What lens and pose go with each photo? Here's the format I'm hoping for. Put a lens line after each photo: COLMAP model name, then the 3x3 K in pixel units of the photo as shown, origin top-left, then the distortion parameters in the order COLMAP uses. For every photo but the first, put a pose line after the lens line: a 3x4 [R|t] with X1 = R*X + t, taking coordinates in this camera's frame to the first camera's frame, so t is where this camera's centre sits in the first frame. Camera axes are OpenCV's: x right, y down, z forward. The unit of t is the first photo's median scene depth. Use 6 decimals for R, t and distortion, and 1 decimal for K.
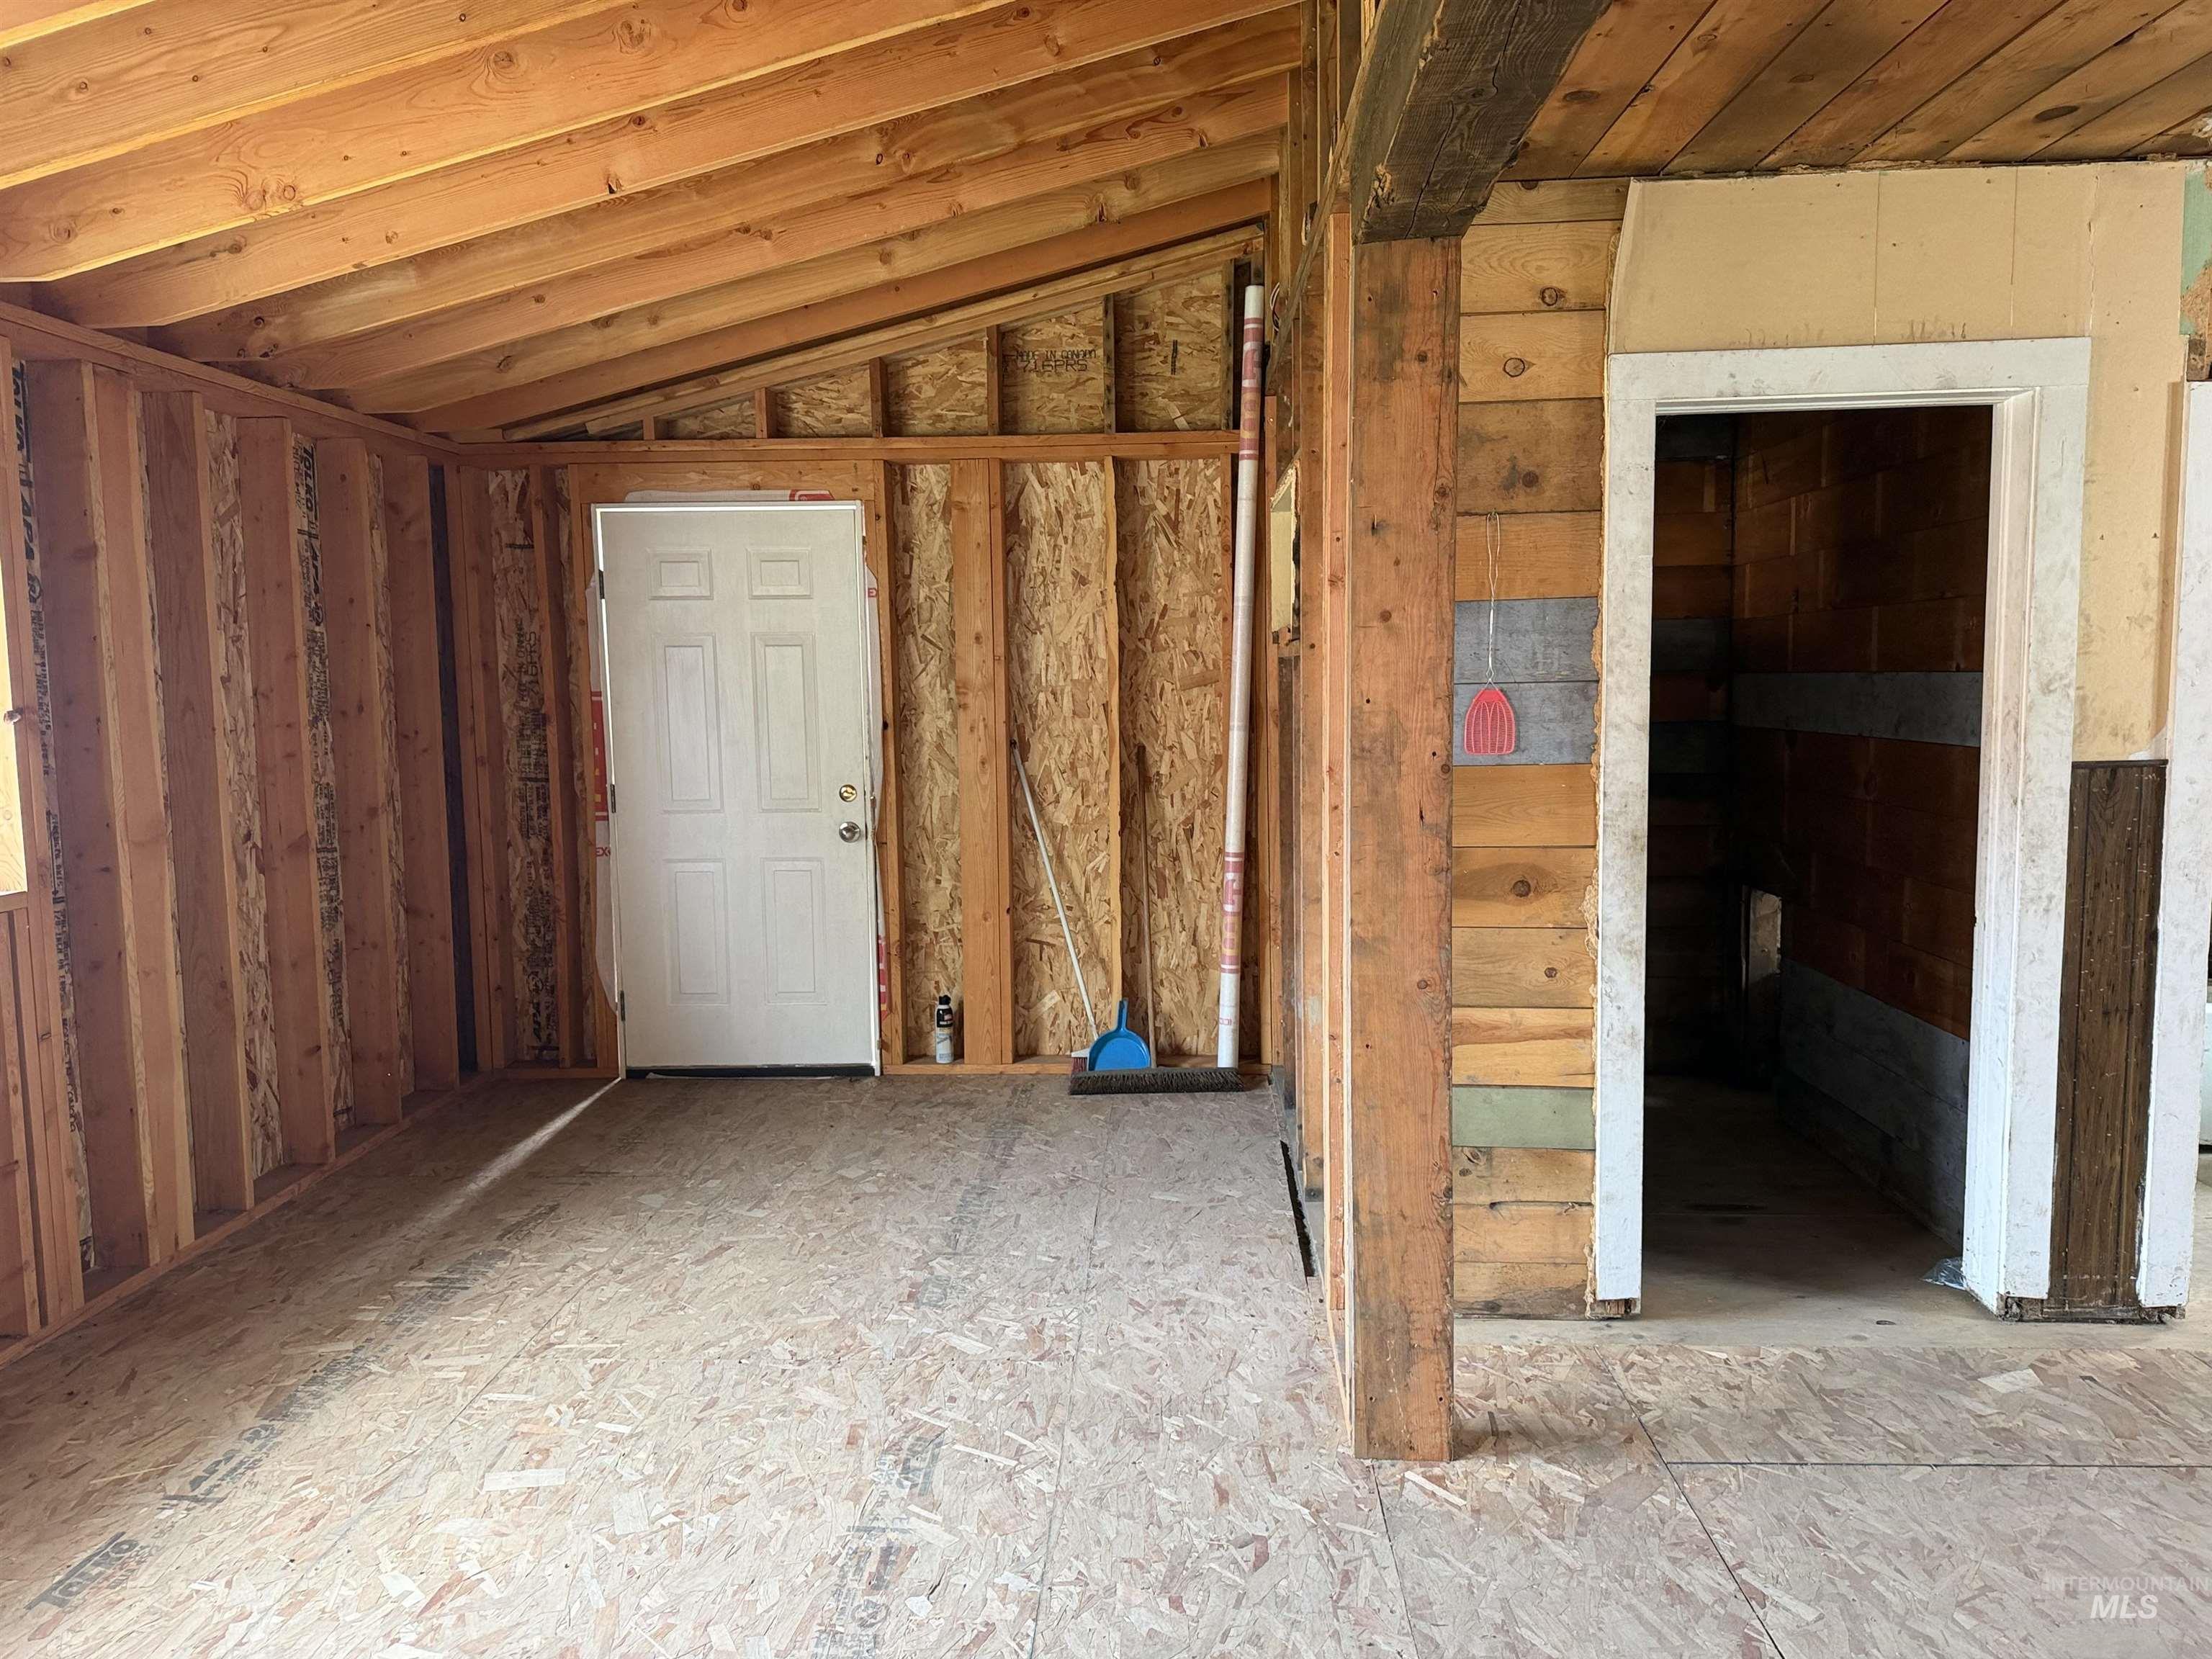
lens RADIAL K [[1551.1, 0, 1102.8], [0, 1551.1, 838.8], [0, 0, 1]] dist [0.124516, -0.182290]
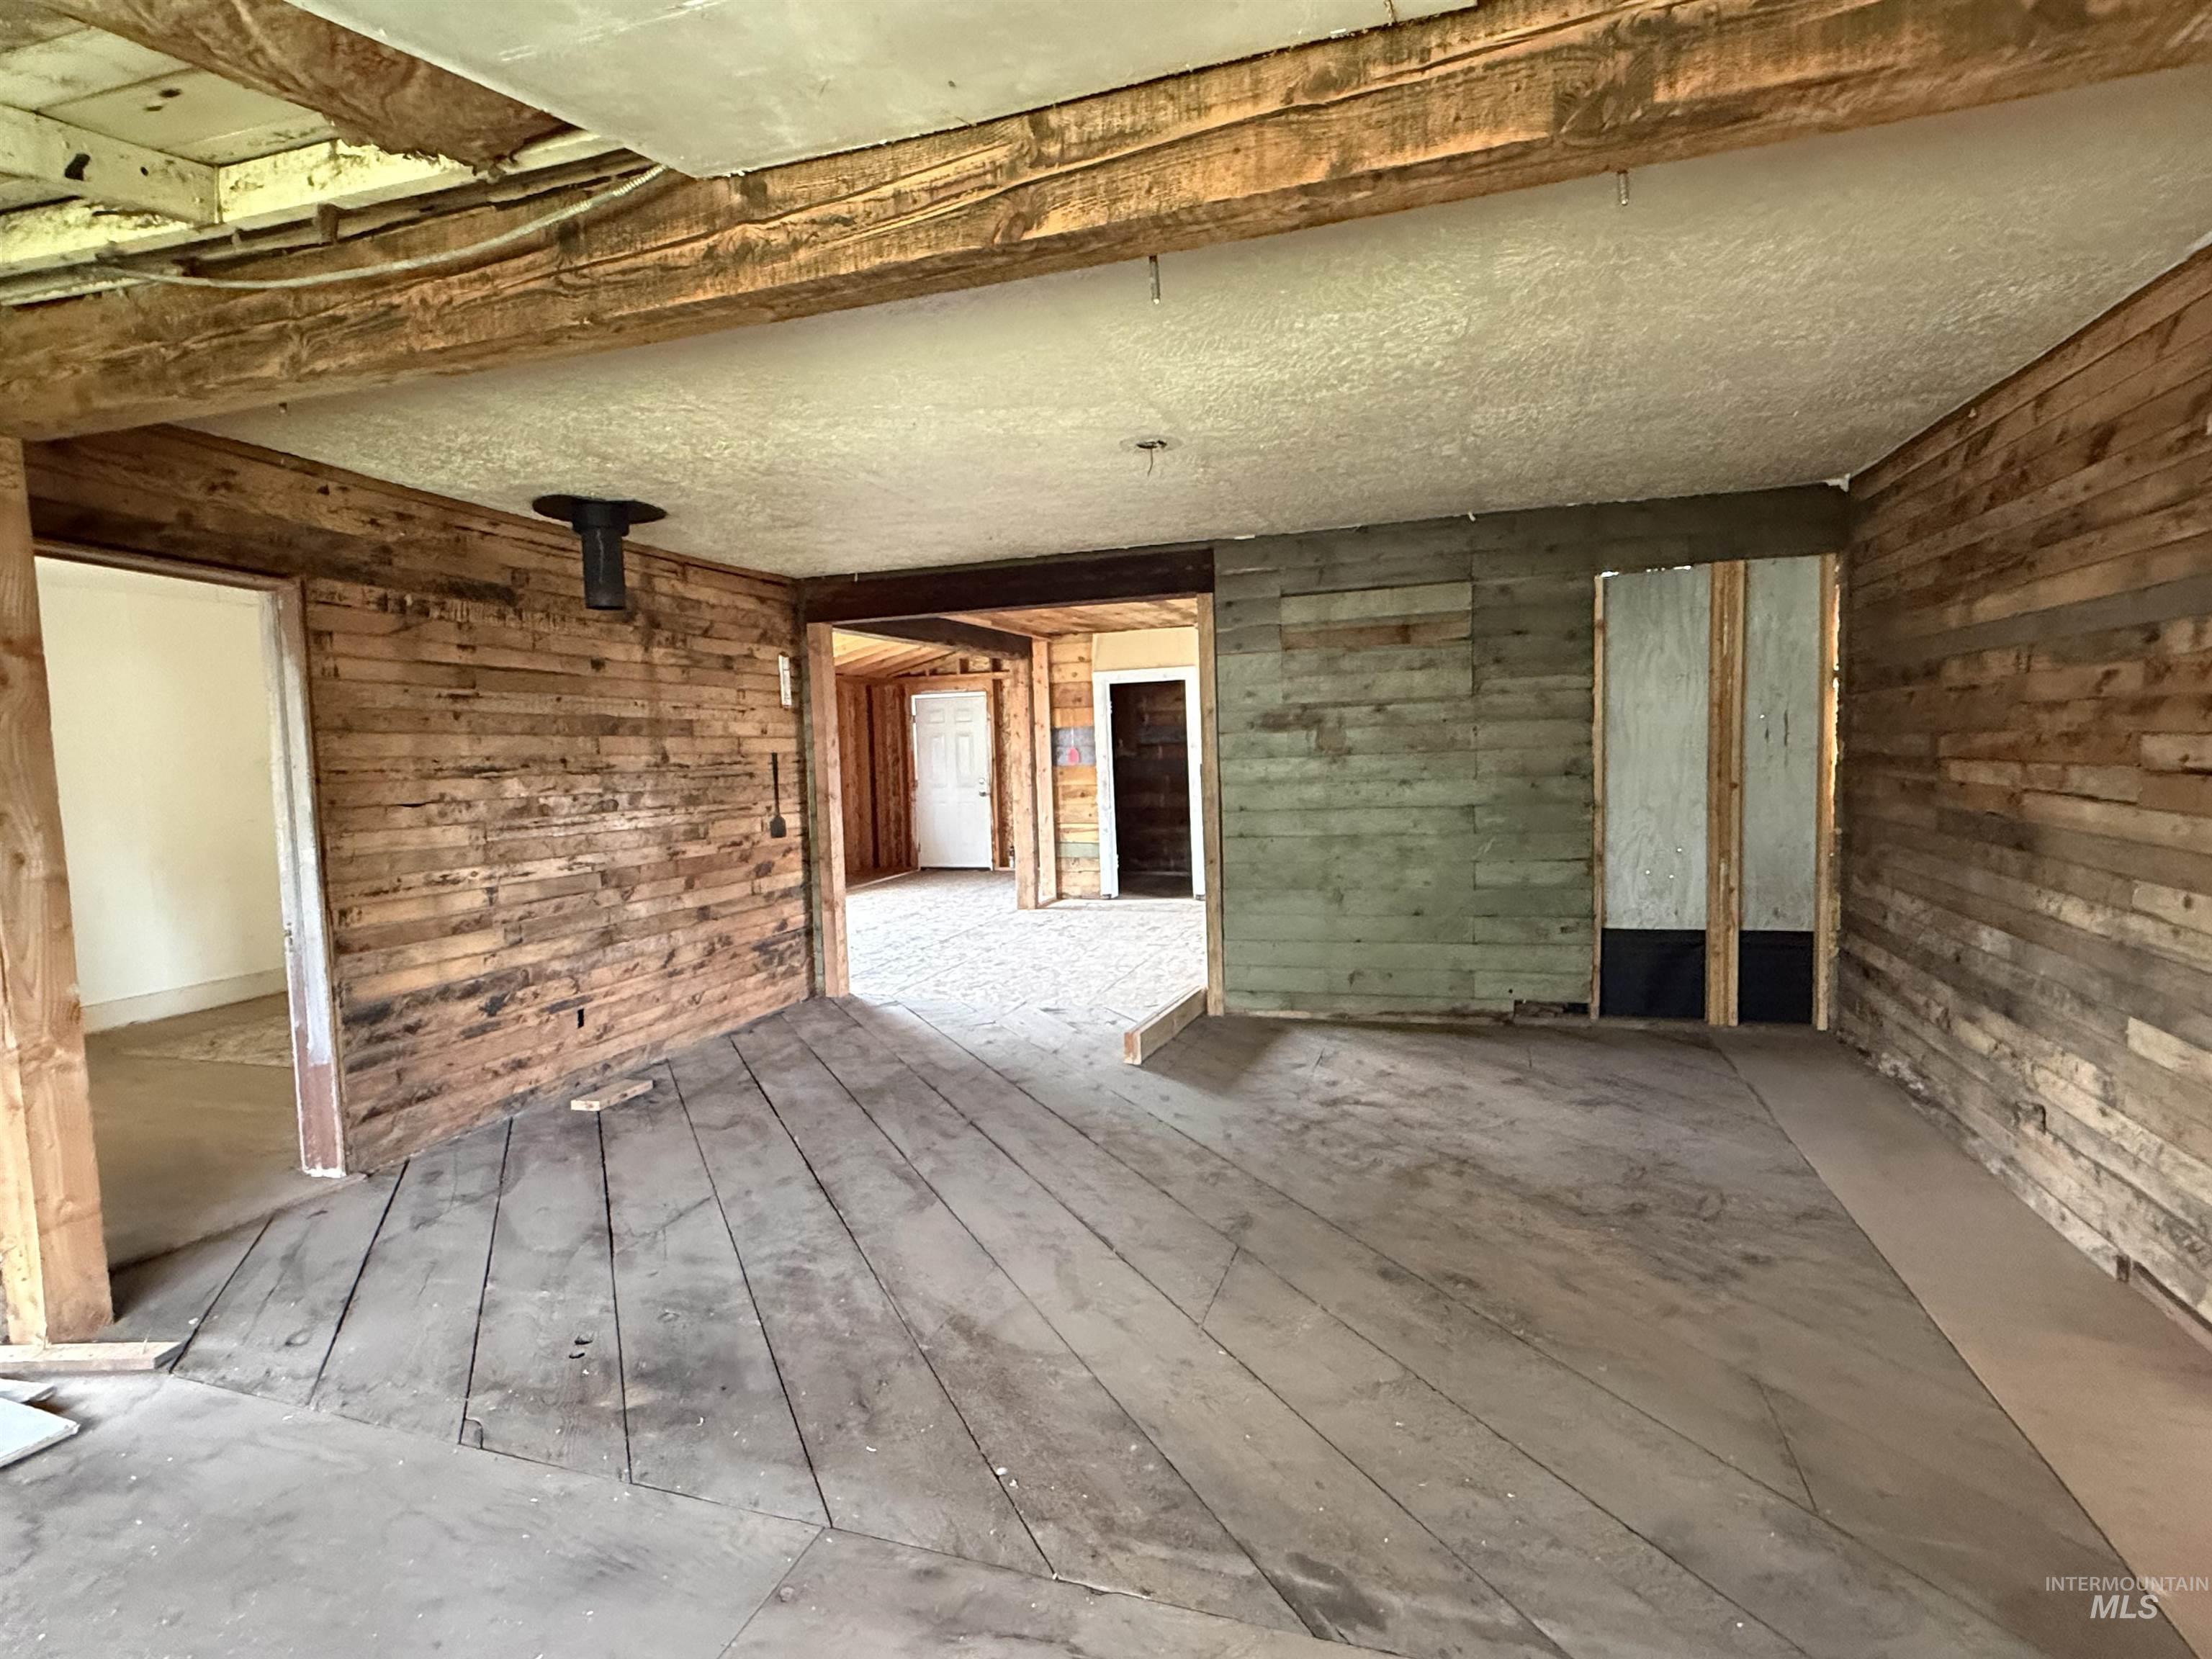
lens RADIAL K [[1085.9, 0, 1108.3], [0, 1085.9, 834.4], [0, 0, 1]] dist [0.002648, -0.001058]
pose [[0.967698, 0.009873, -0.251917, 0.662004], [-0.014352, 0.999770, -0.015949, 0.113151], [0.251701, 0.019050, 0.967617, -1.118462]]
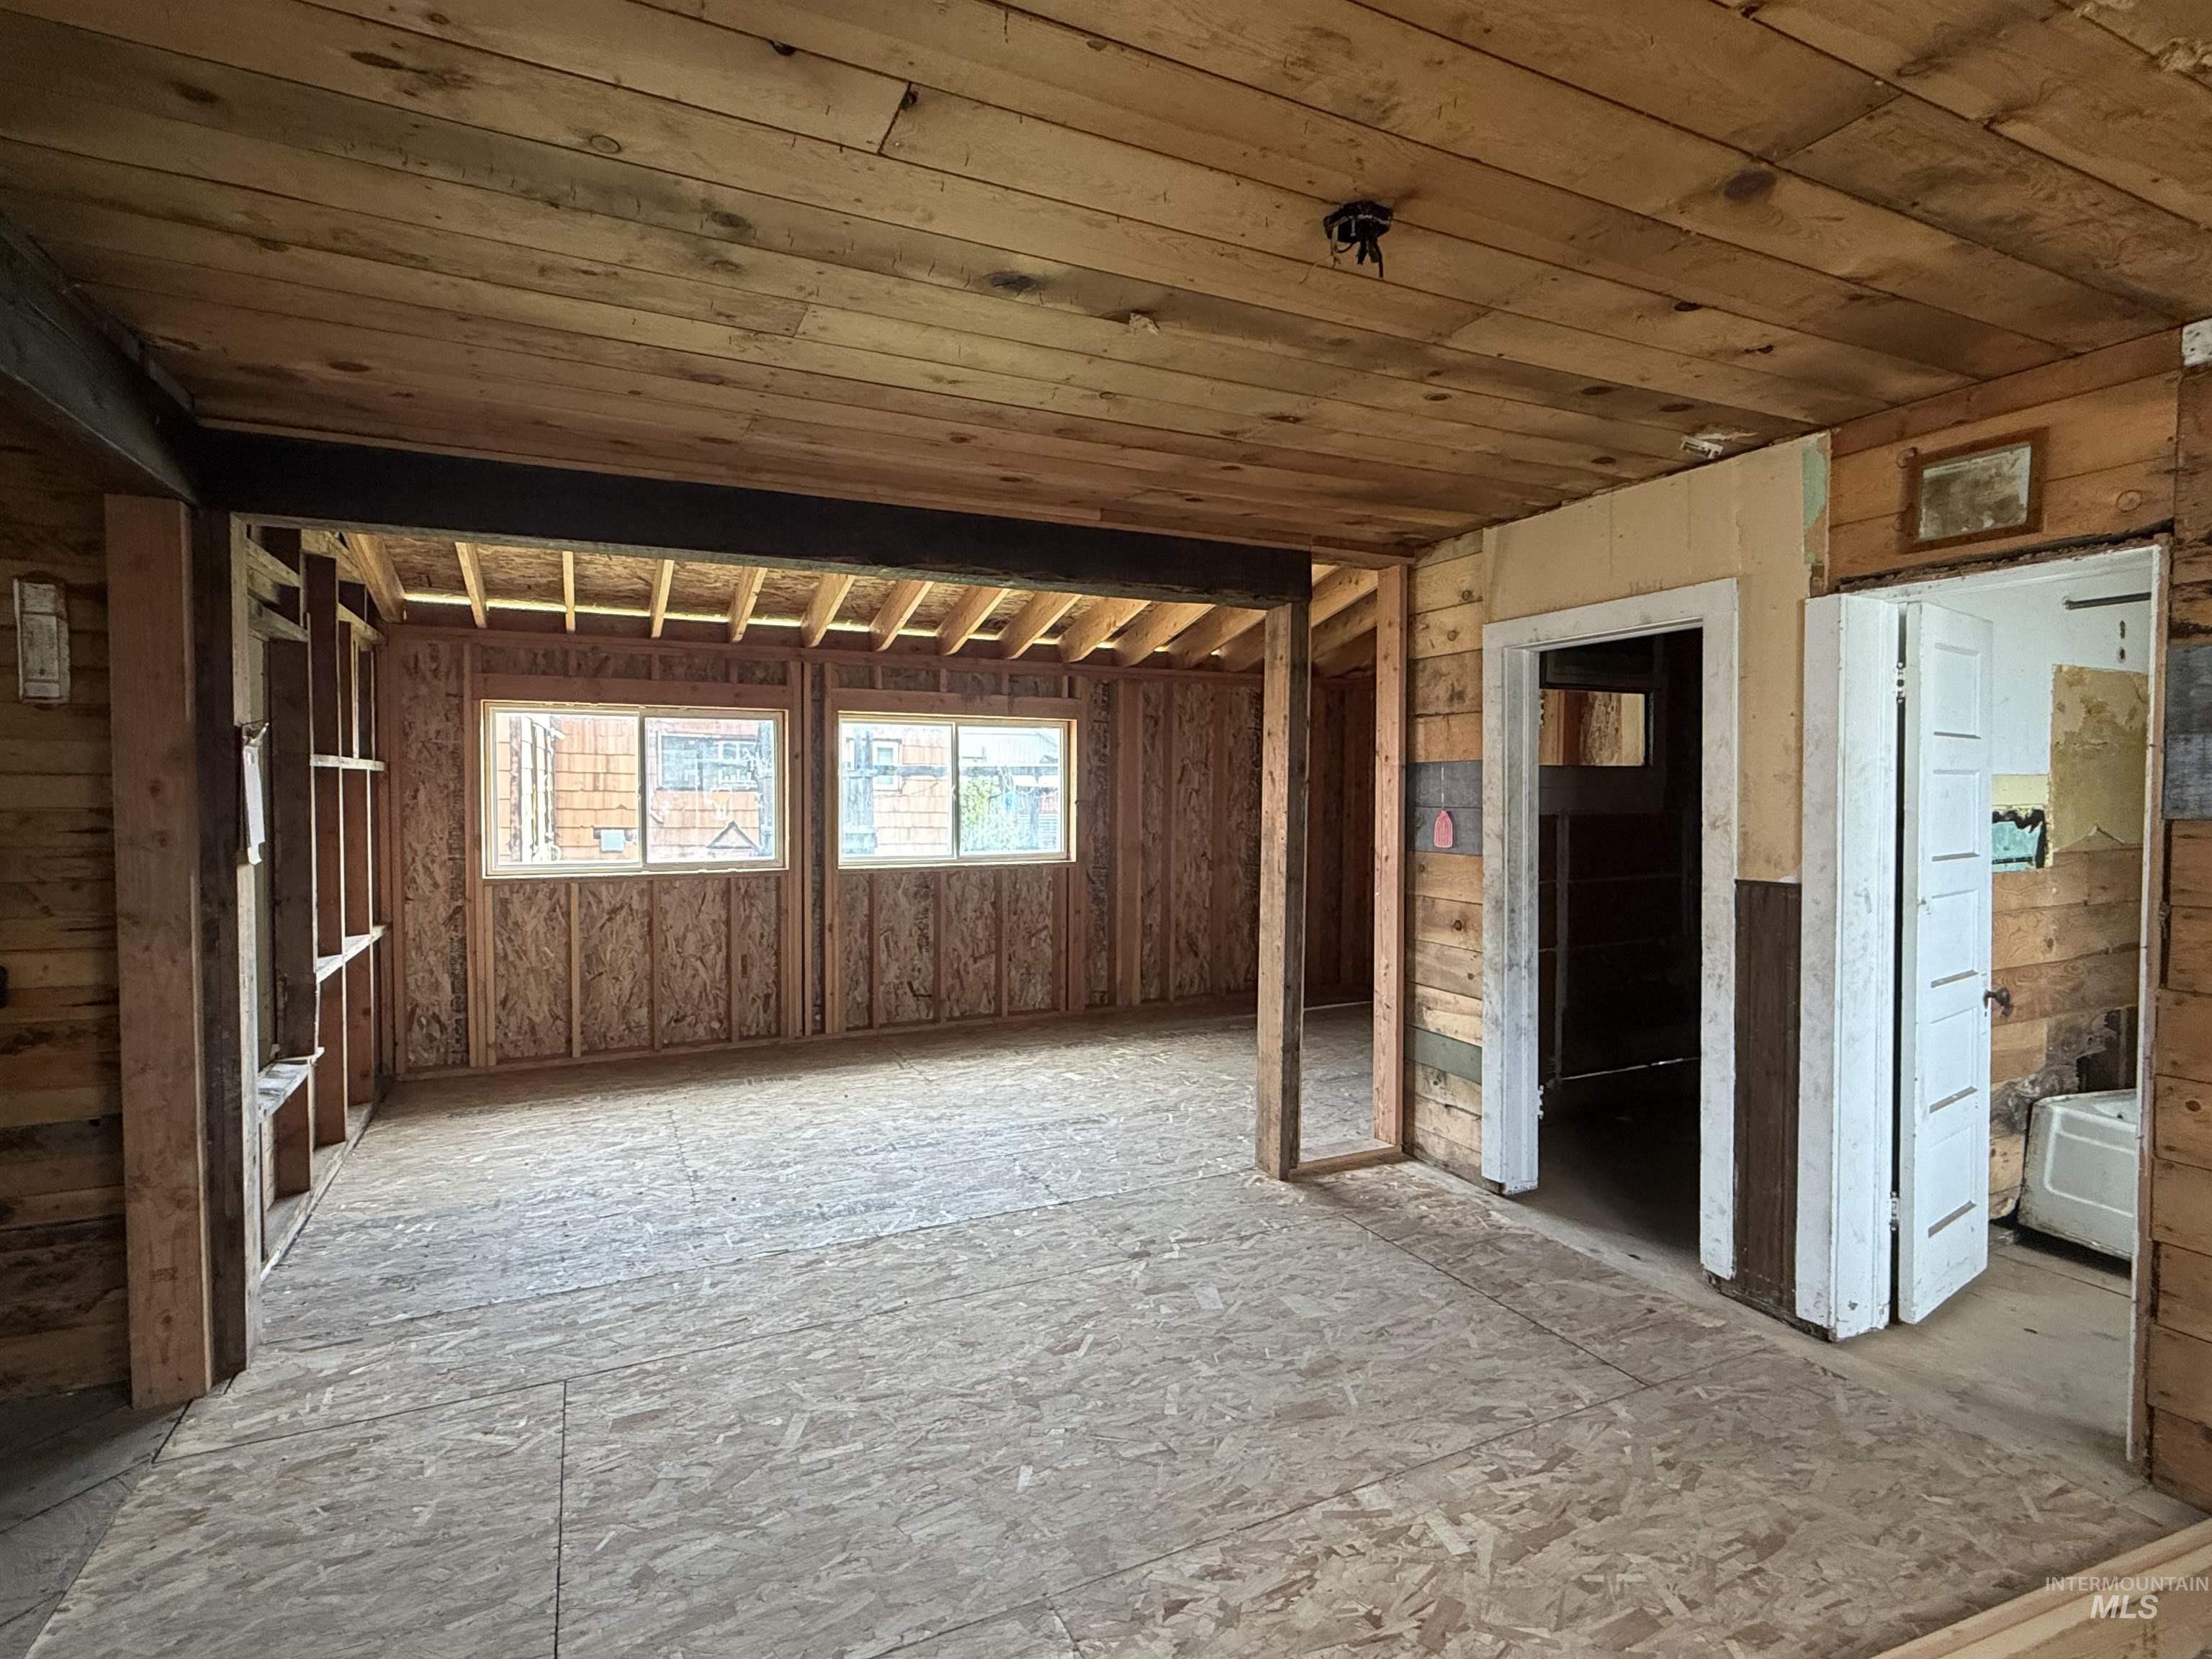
lens RADIAL K [[1085.9, 0, 1108.3], [0, 1085.9, 834.4], [0, 0, 1]] dist [0.002648, -0.001058]
pose [[0.482728, 0.054964, -0.874044, 0.698172], [-0.103194, 0.994646, 0.005555, -0.021729], [0.869670, 0.087515, 0.485815, 0.039148]]
